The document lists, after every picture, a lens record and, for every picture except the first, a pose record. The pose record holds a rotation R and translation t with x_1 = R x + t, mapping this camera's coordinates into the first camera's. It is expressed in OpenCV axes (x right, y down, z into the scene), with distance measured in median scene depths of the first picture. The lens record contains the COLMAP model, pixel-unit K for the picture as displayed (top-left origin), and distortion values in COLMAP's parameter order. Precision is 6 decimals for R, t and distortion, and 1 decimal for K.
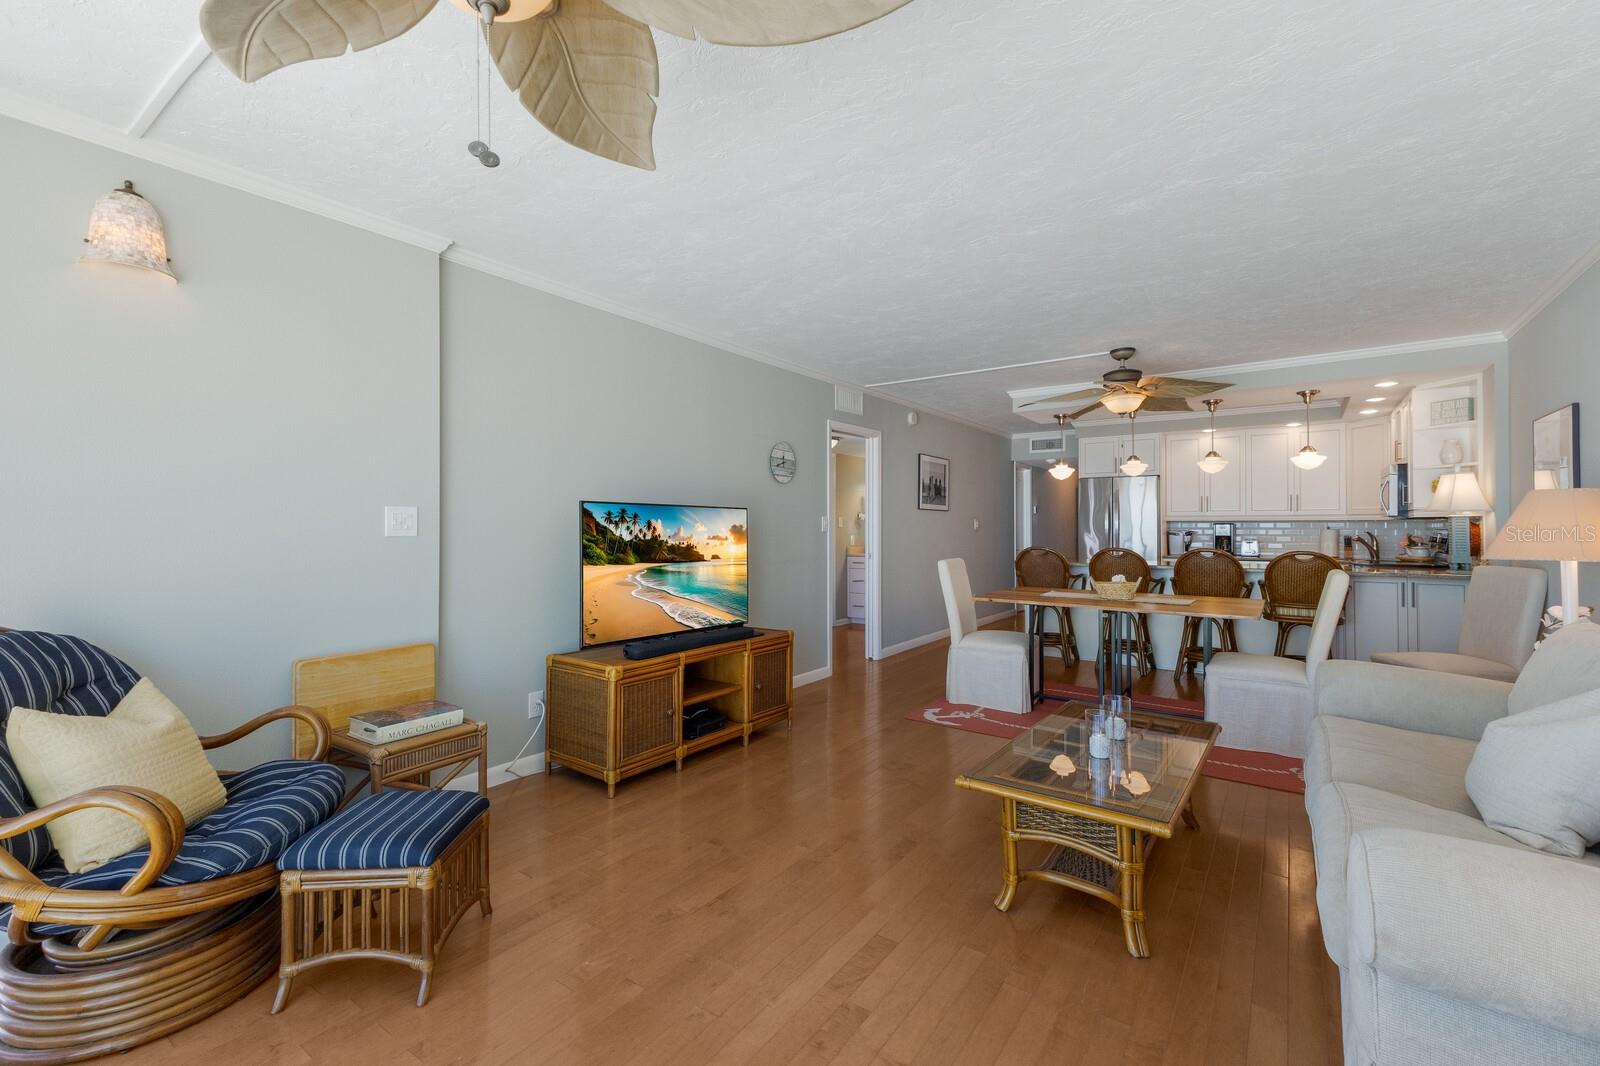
lens RADIAL K [[688.5, 0, 795.4], [0, 688.5, 524.0], [0, 0, 1]] dist [0.015229, -0.000127]
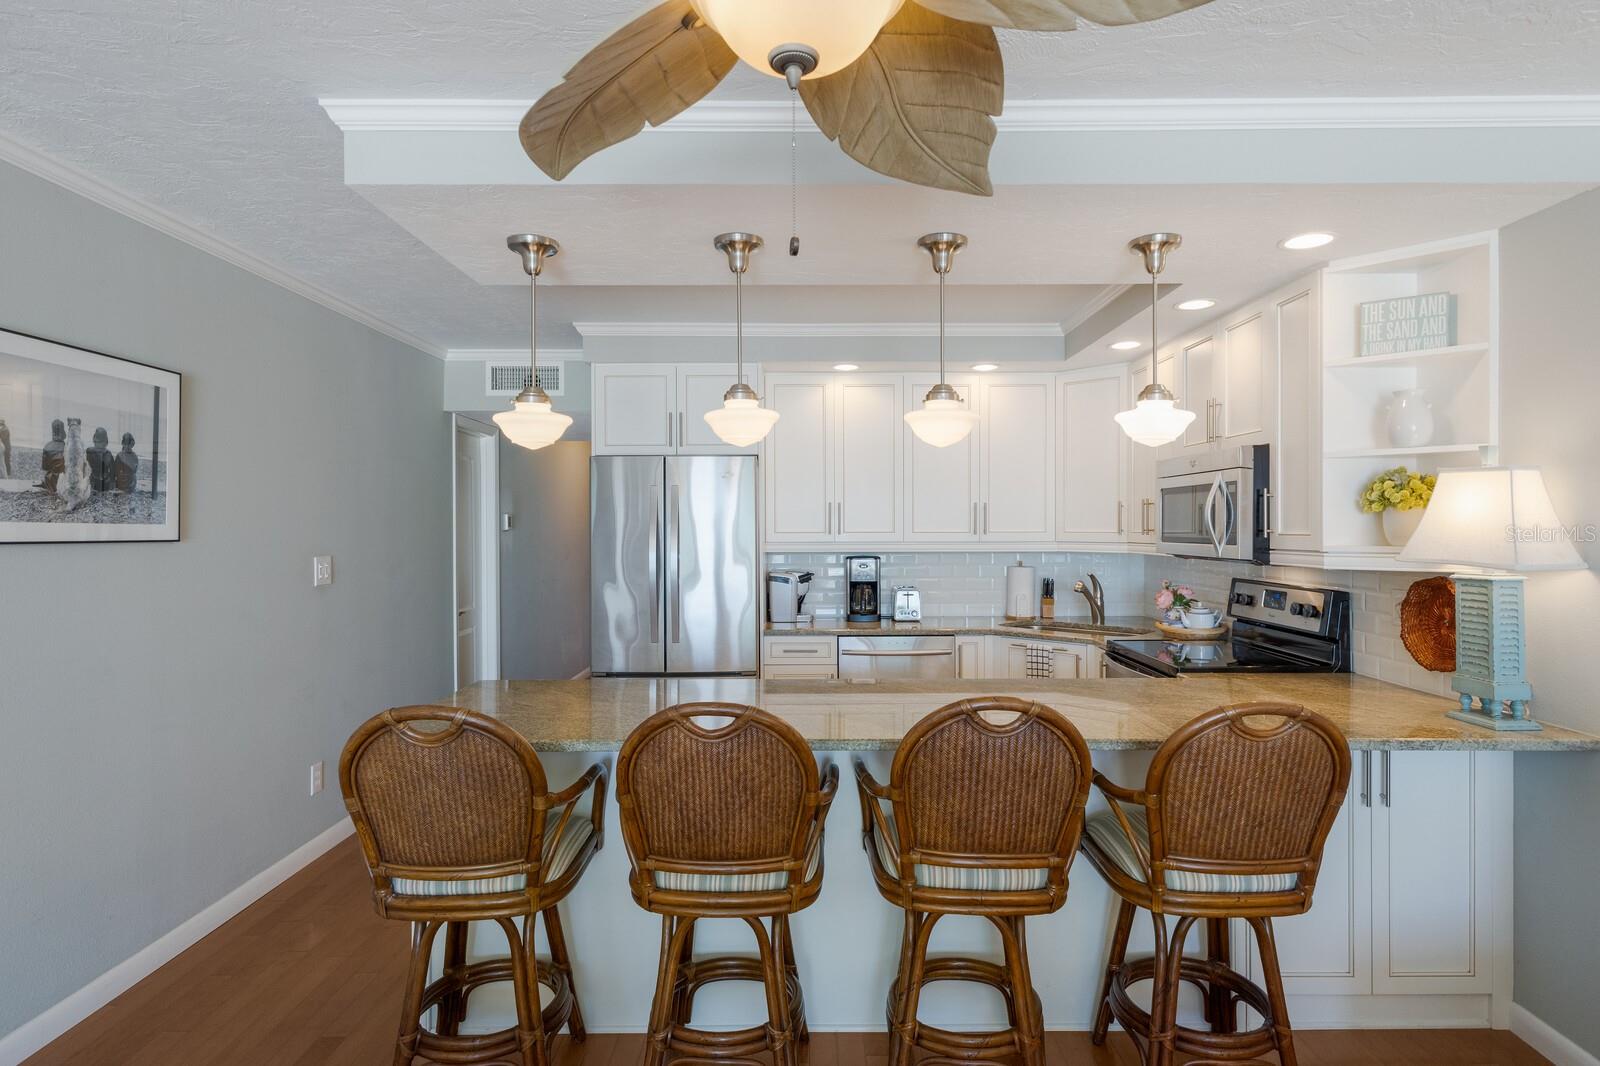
lens RADIAL K [[867.3, 0, 814.8], [0, 867.3, 530.8], [0, 0, 1]] dist [0.005480, 0.000114]
pose [[0.807845, -0.005743, 0.589367, 0.282234], [-0.000043, 0.999952, 0.009803, -0.033927], [-0.589395, -0.007945, 0.807806, 0.665065]]
